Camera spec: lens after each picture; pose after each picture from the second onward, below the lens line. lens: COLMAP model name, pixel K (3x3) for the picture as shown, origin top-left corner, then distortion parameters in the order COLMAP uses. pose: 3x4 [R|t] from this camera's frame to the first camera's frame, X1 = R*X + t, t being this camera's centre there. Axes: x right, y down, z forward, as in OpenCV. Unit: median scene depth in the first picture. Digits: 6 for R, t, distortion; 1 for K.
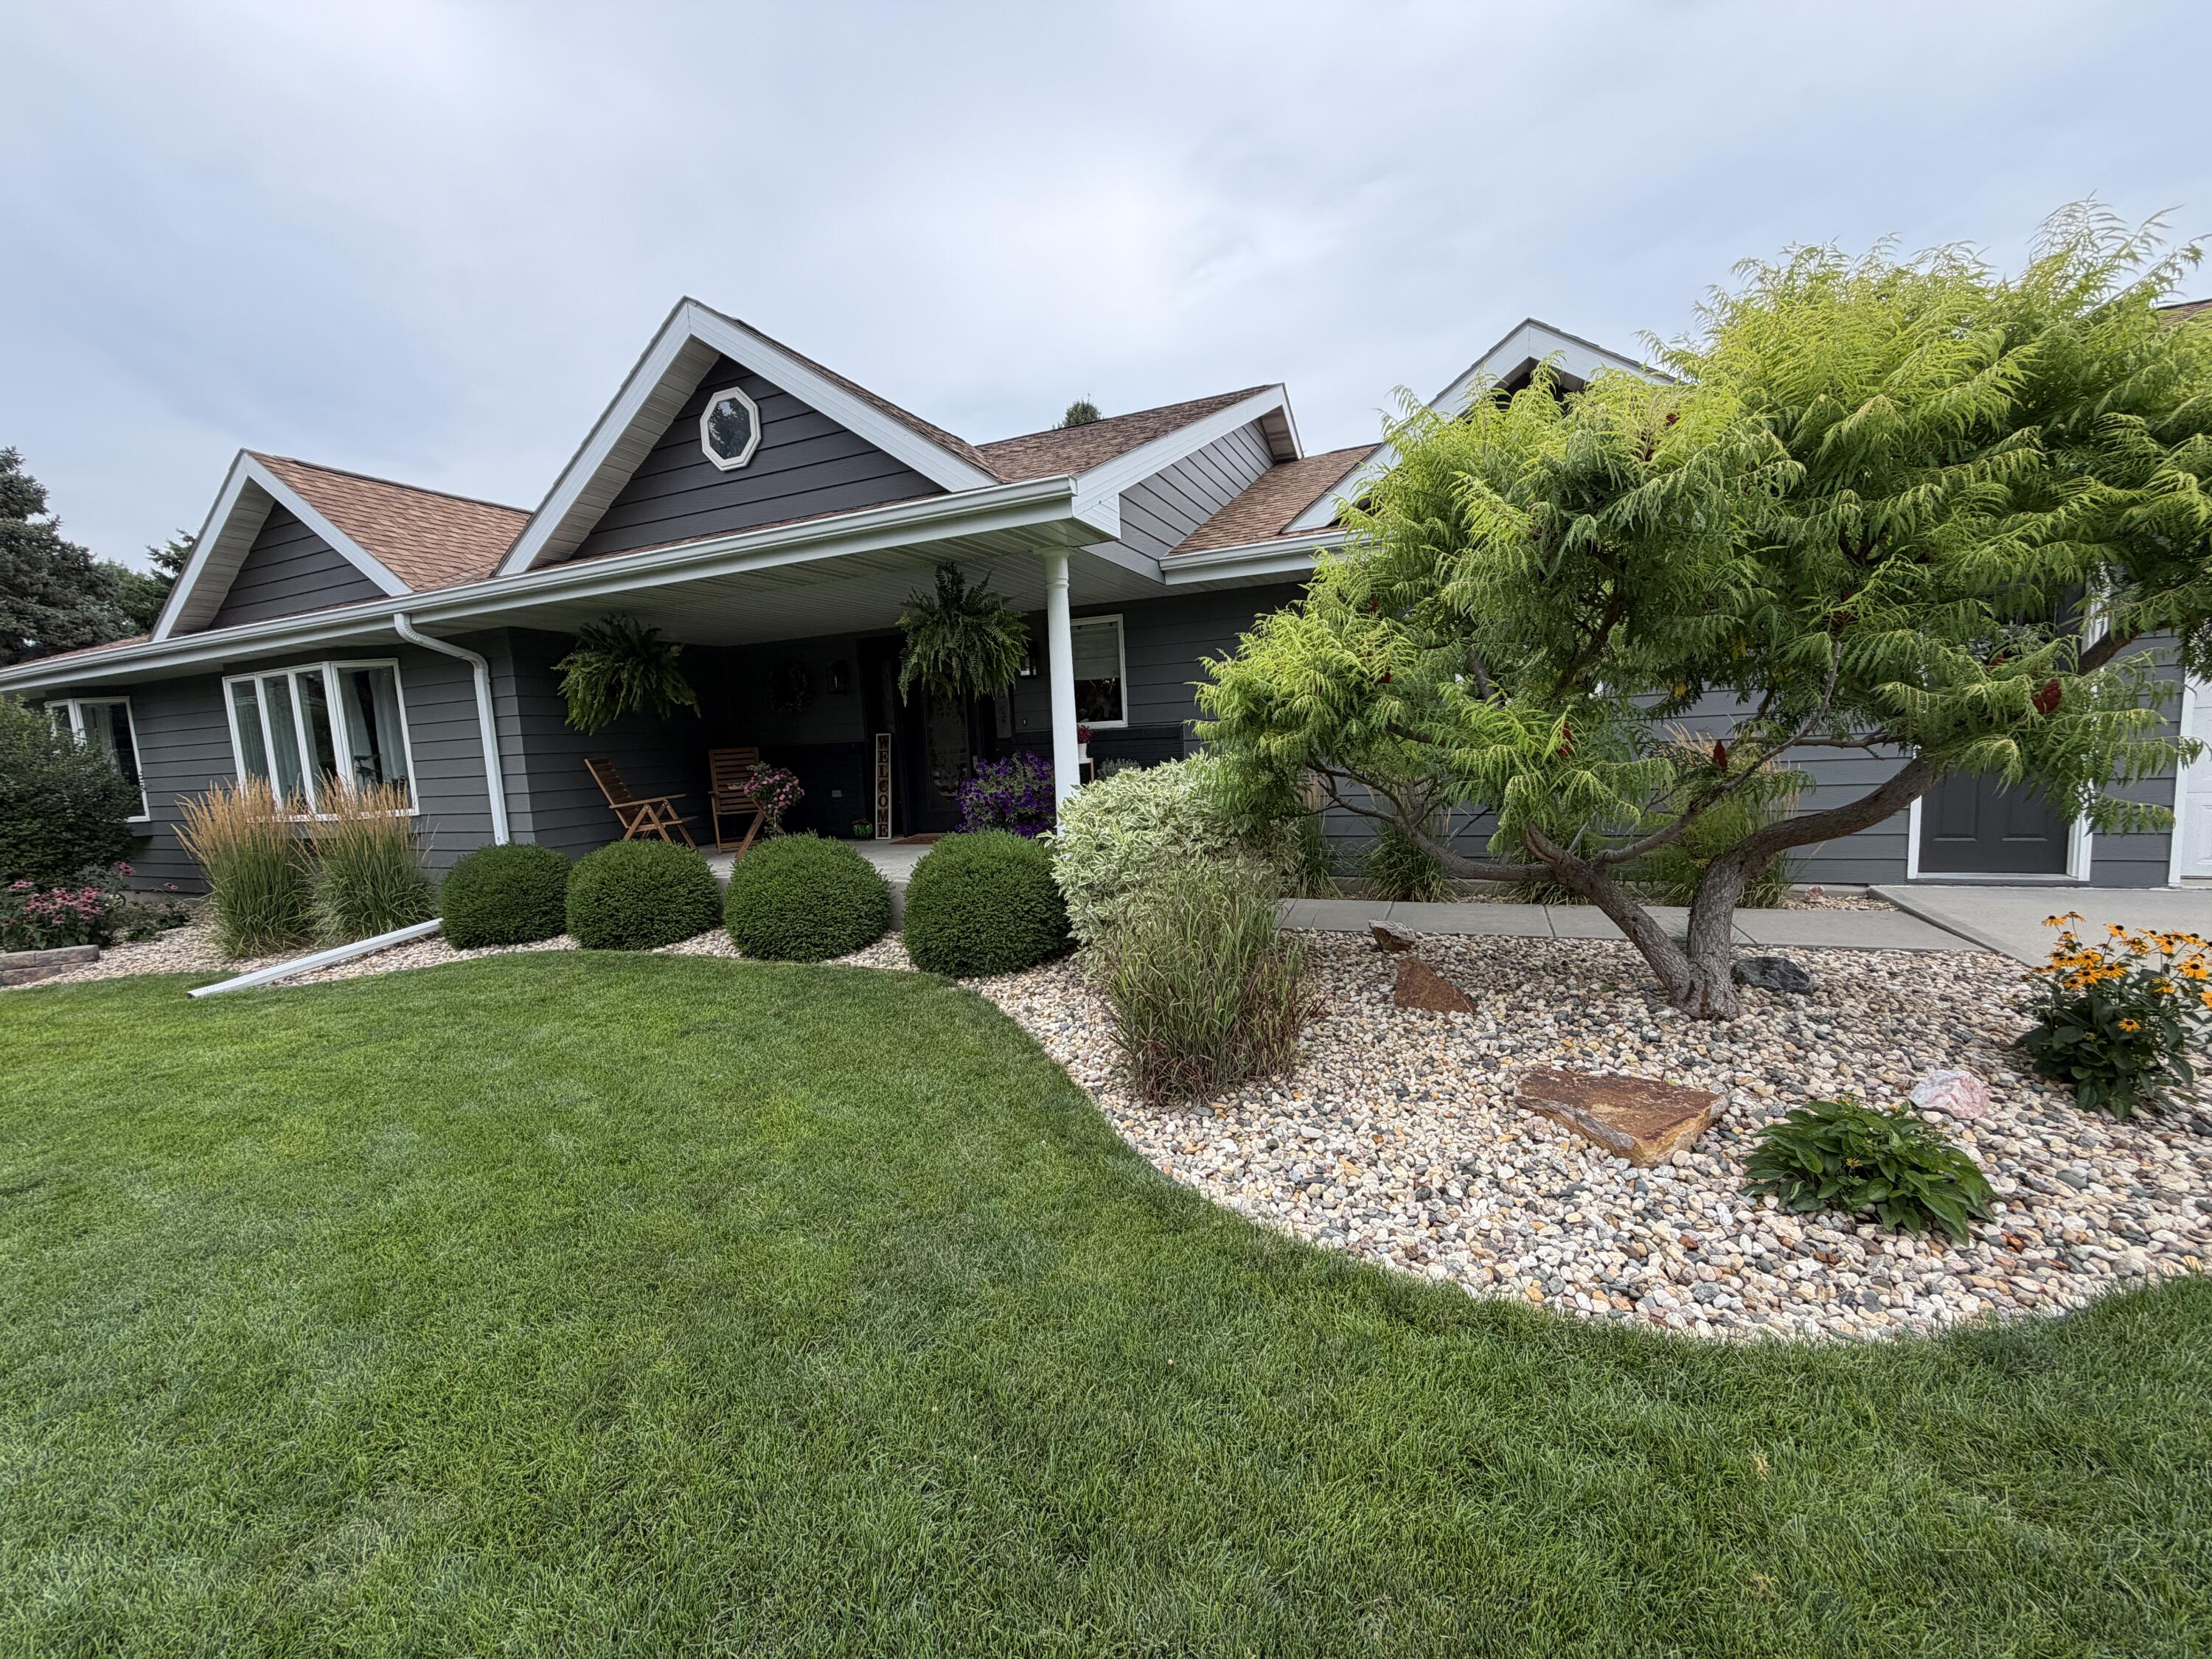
lens RADIAL K [[879.9, 0, 1109.5], [0, 879.9, 830.5], [0, 0, 1]] dist [-0.000344, 0.000054]
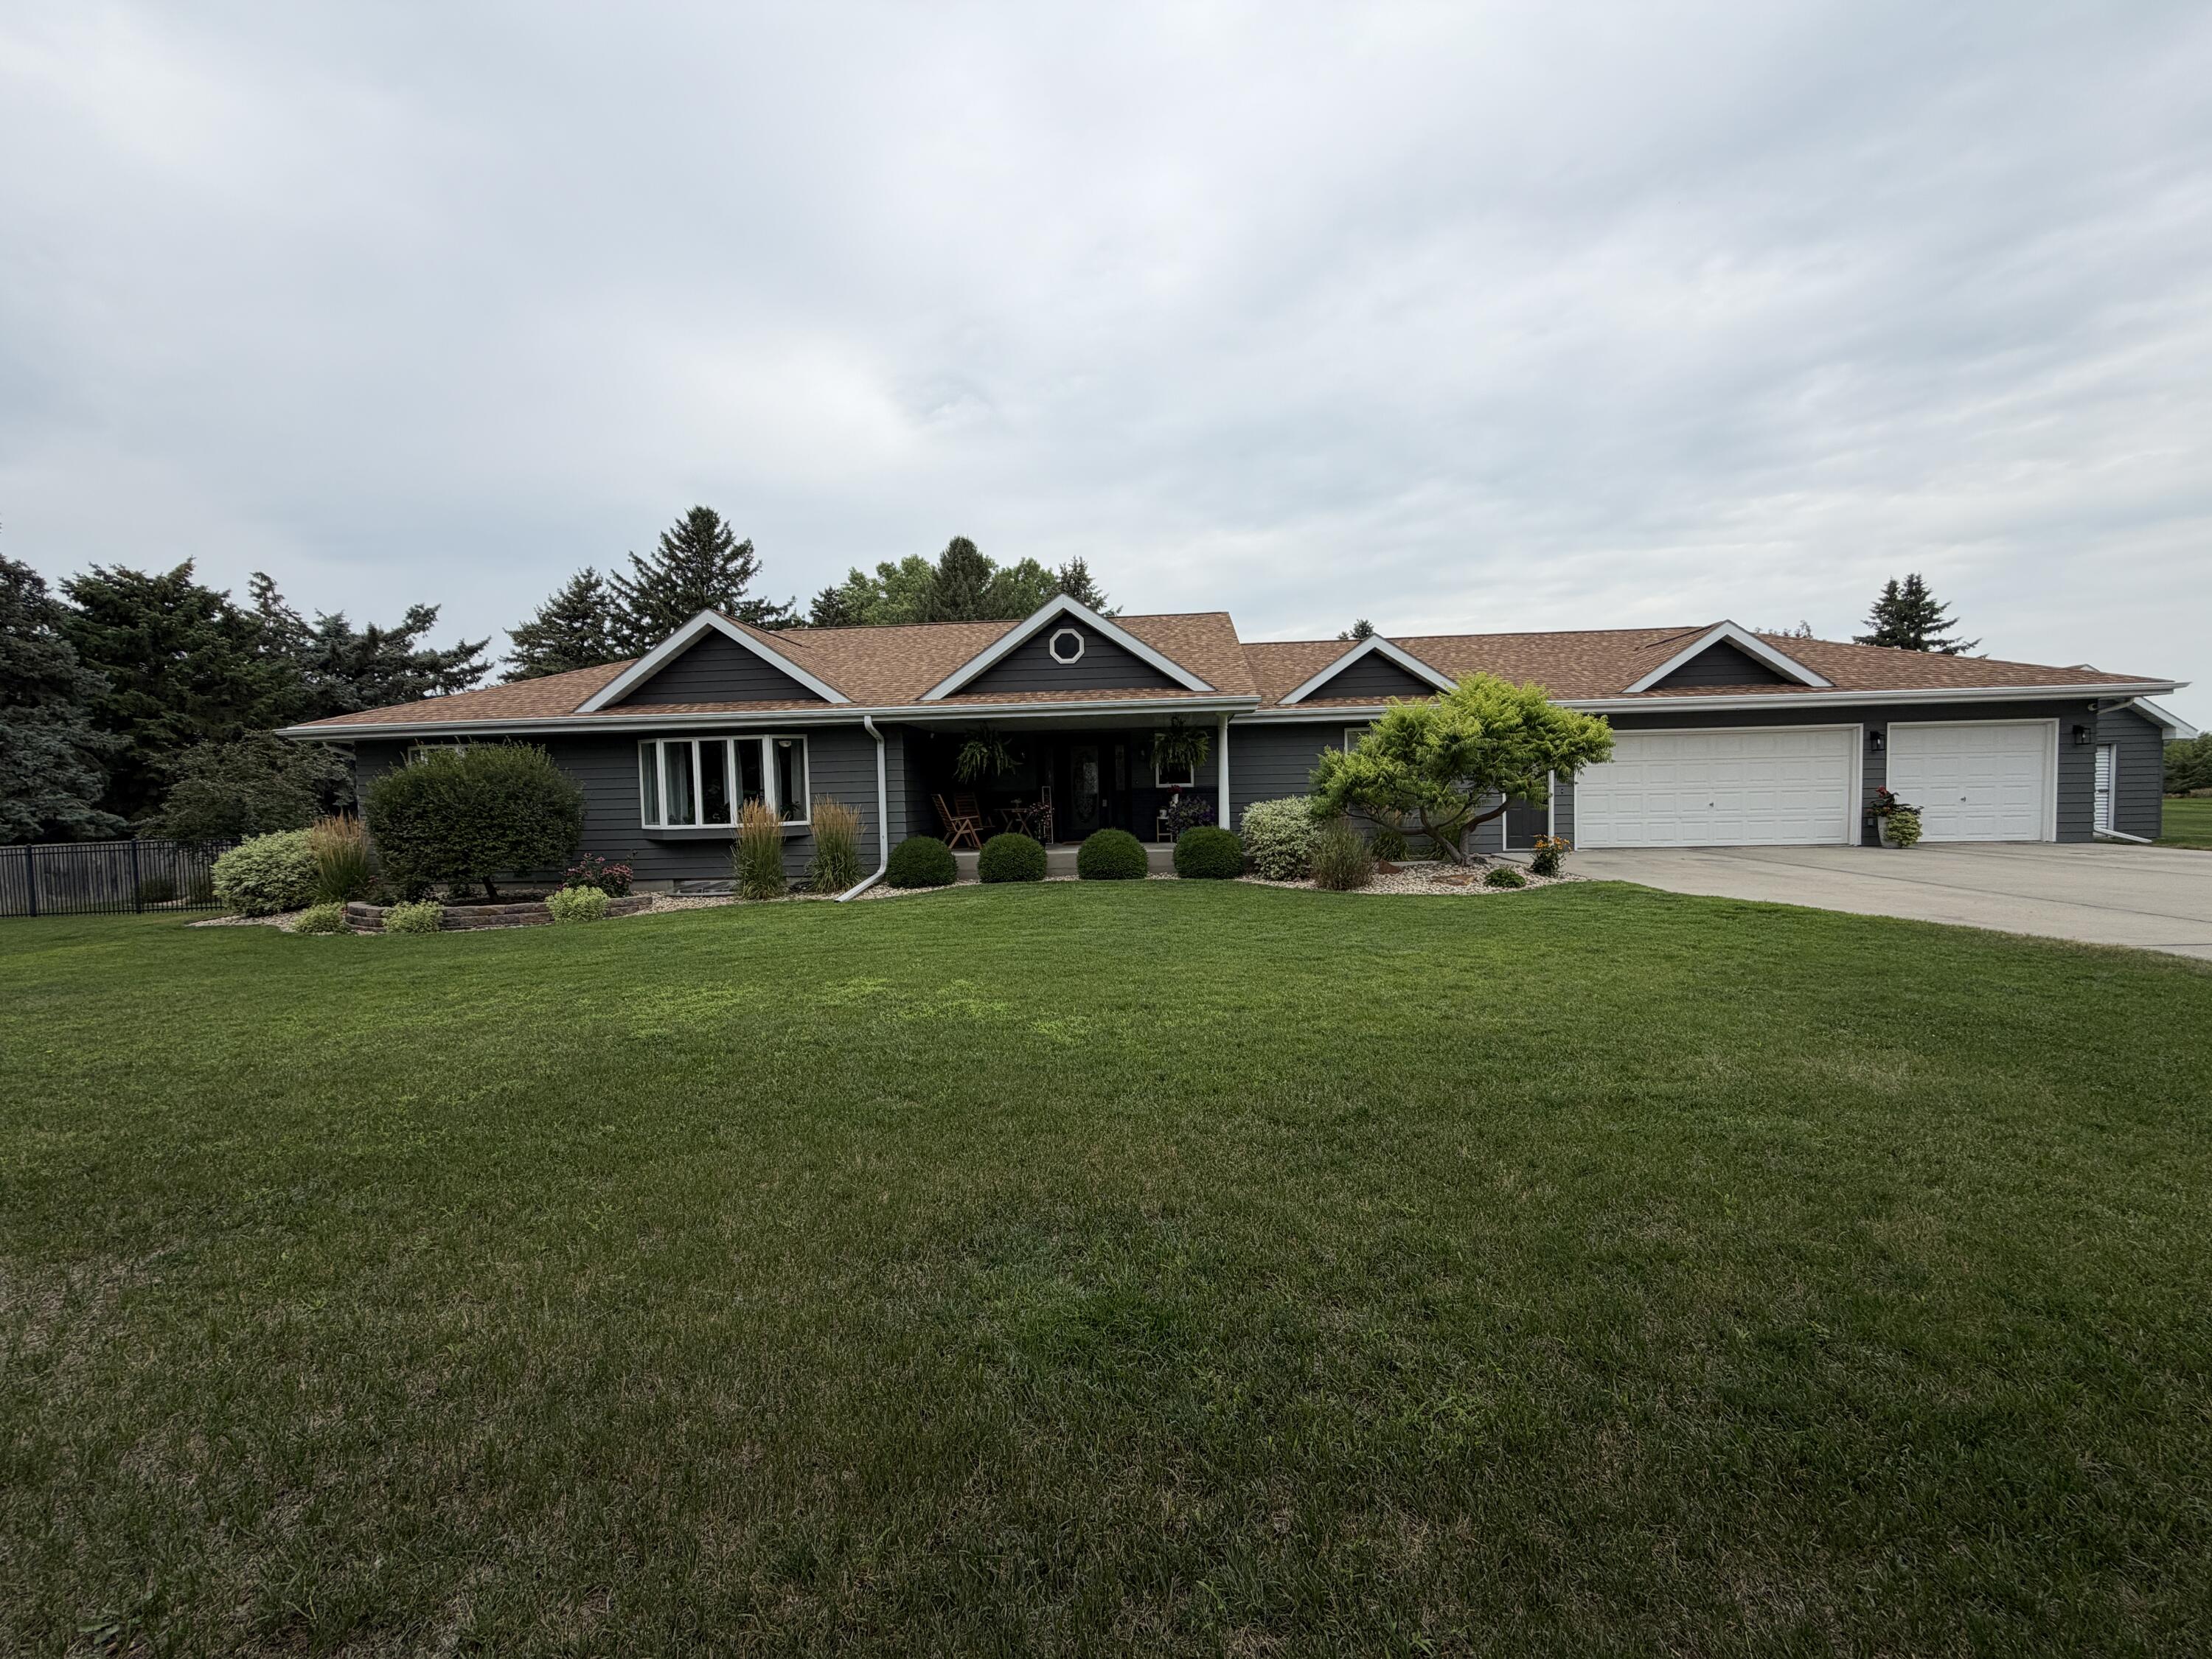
lens RADIAL K [[879.9, 0, 1099.7], [0, 879.9, 843.9], [0, 0, 1]] dist [-0.000344, 0.000054]
pose [[0.947523, 0.011071, 0.319496, -0.937536], [0.008176, 0.998234, -0.058840, 0.150911], [-0.319583, 0.058365, 0.945759, -0.963699]]
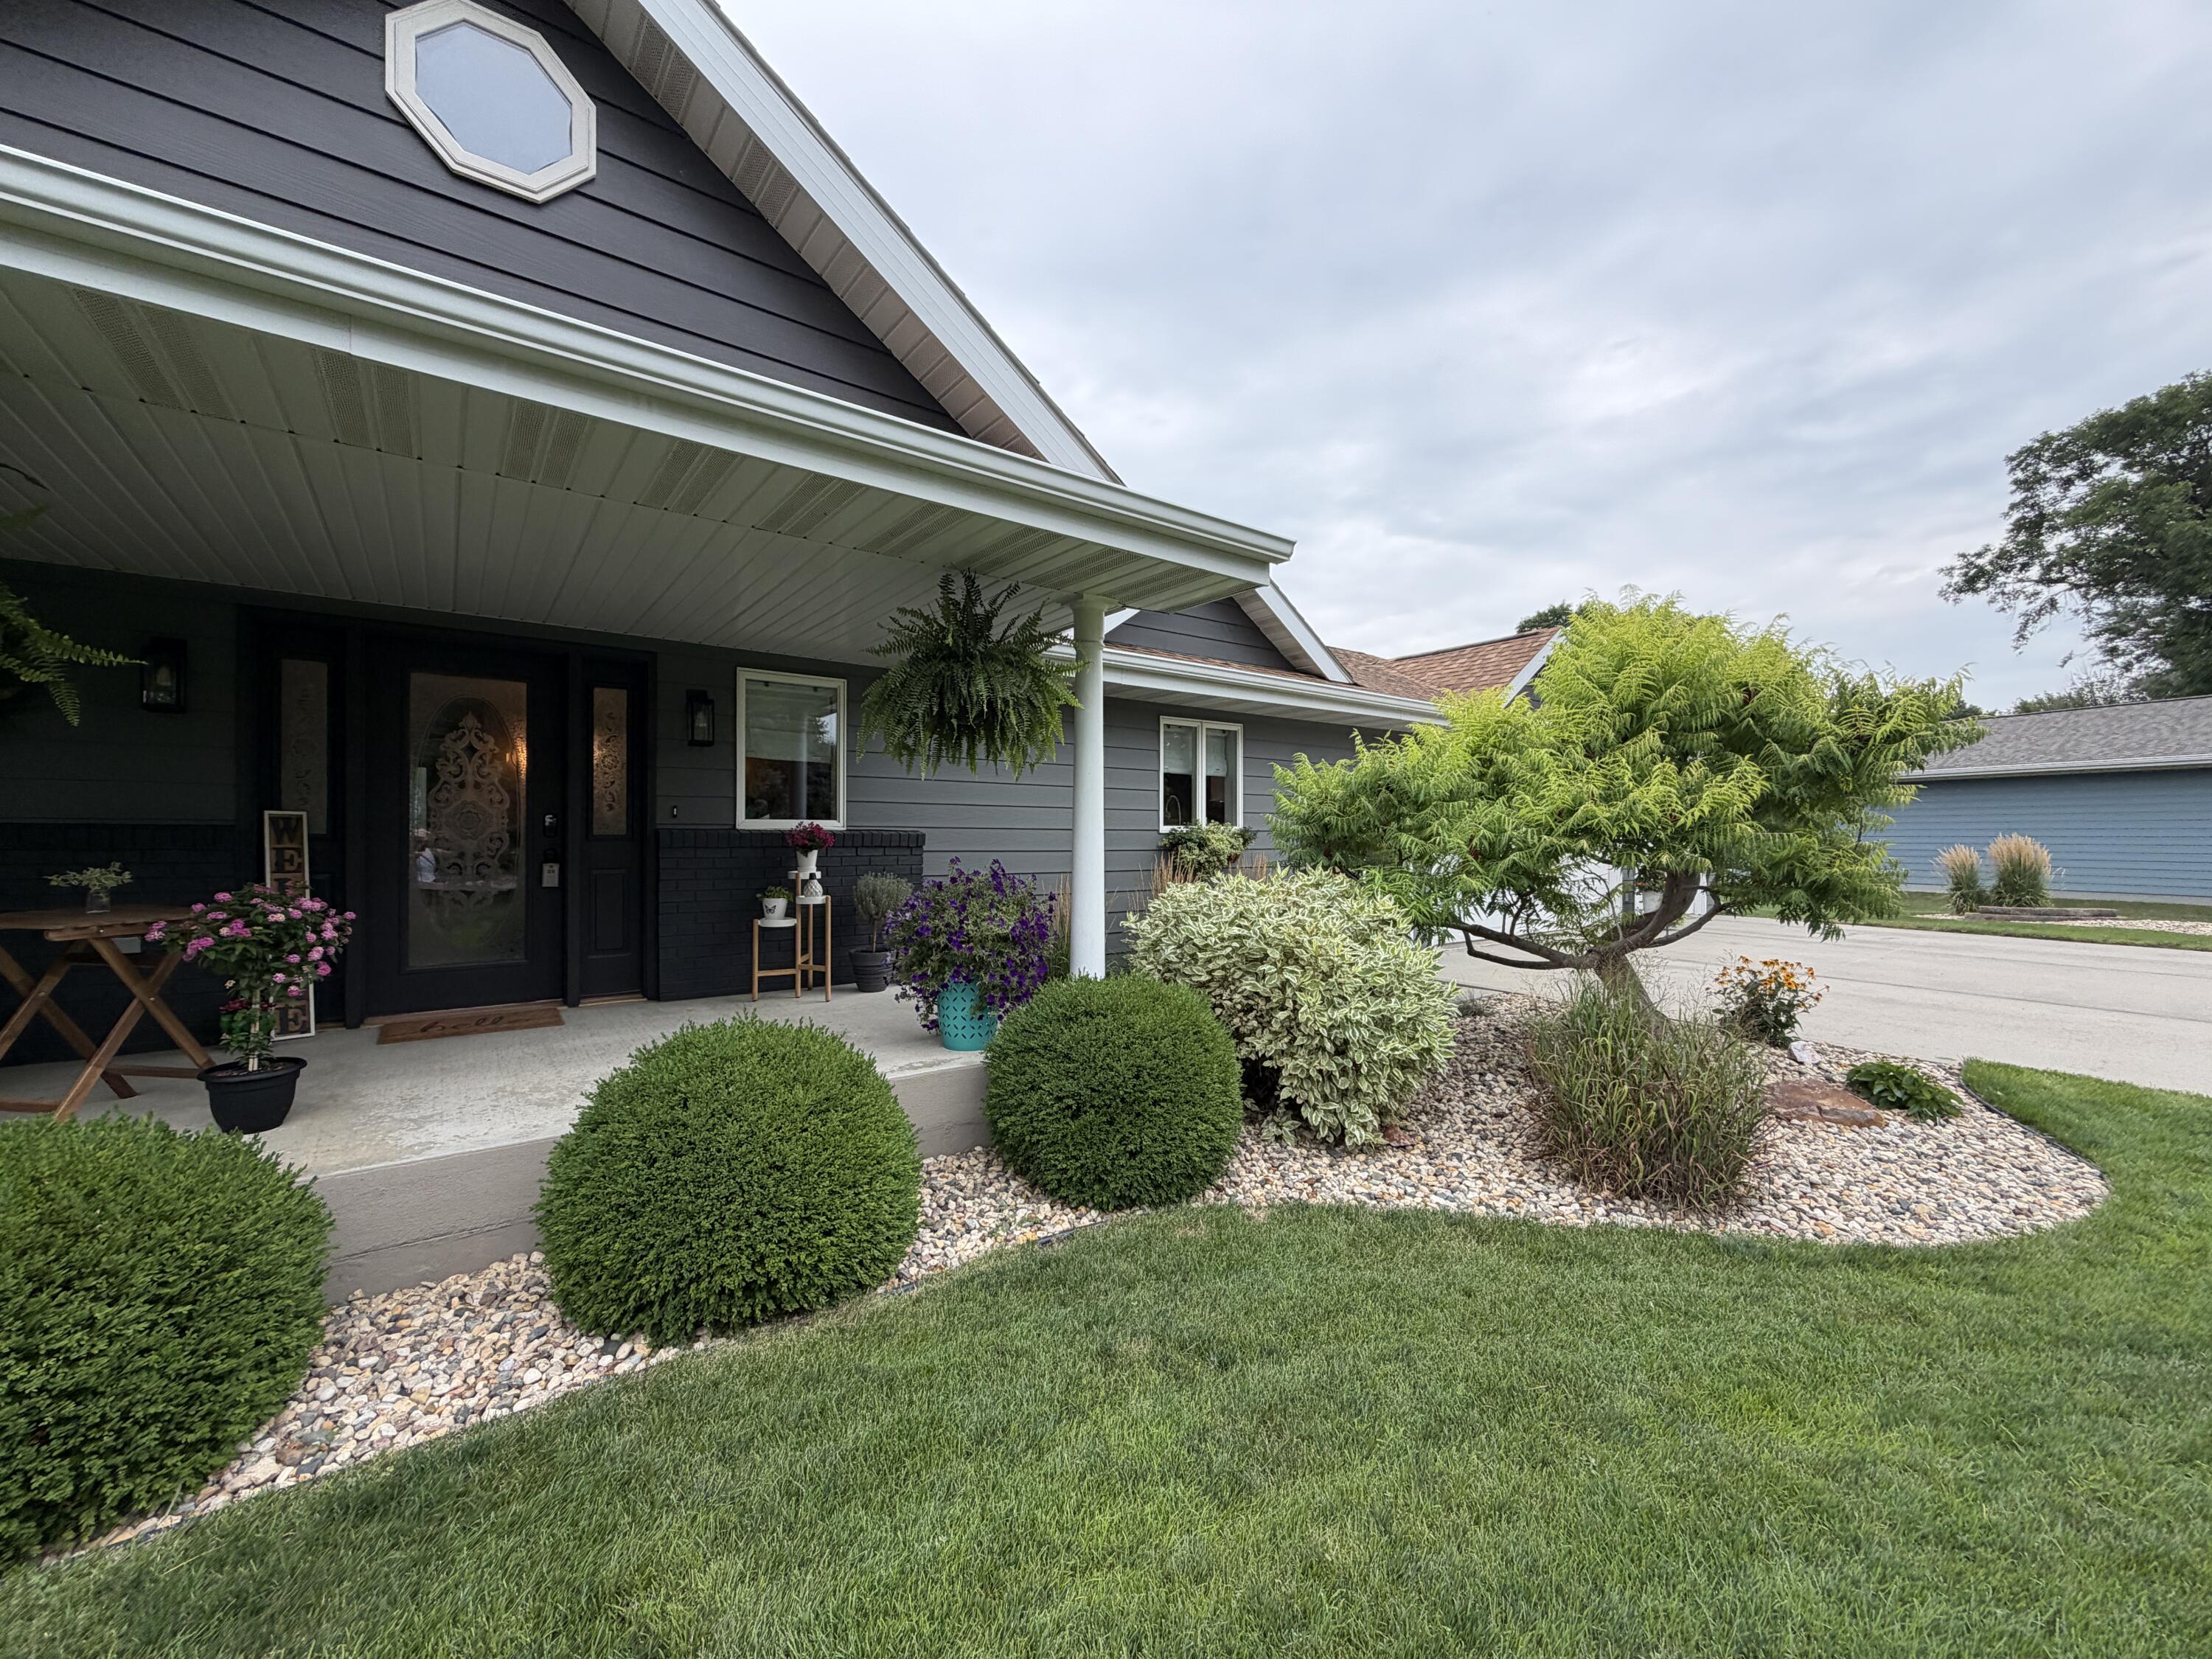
lens RADIAL K [[879.9, 0, 1098.6], [0, 879.9, 832.6], [0, 0, 1]] dist [-0.000344, 0.000054]
pose [[0.499995, 0.055877, 0.864224, -0.568366], [0.063460, 0.992870, -0.100910, -0.030331], [-0.863700, 0.105298, 0.492884, 0.506701]]
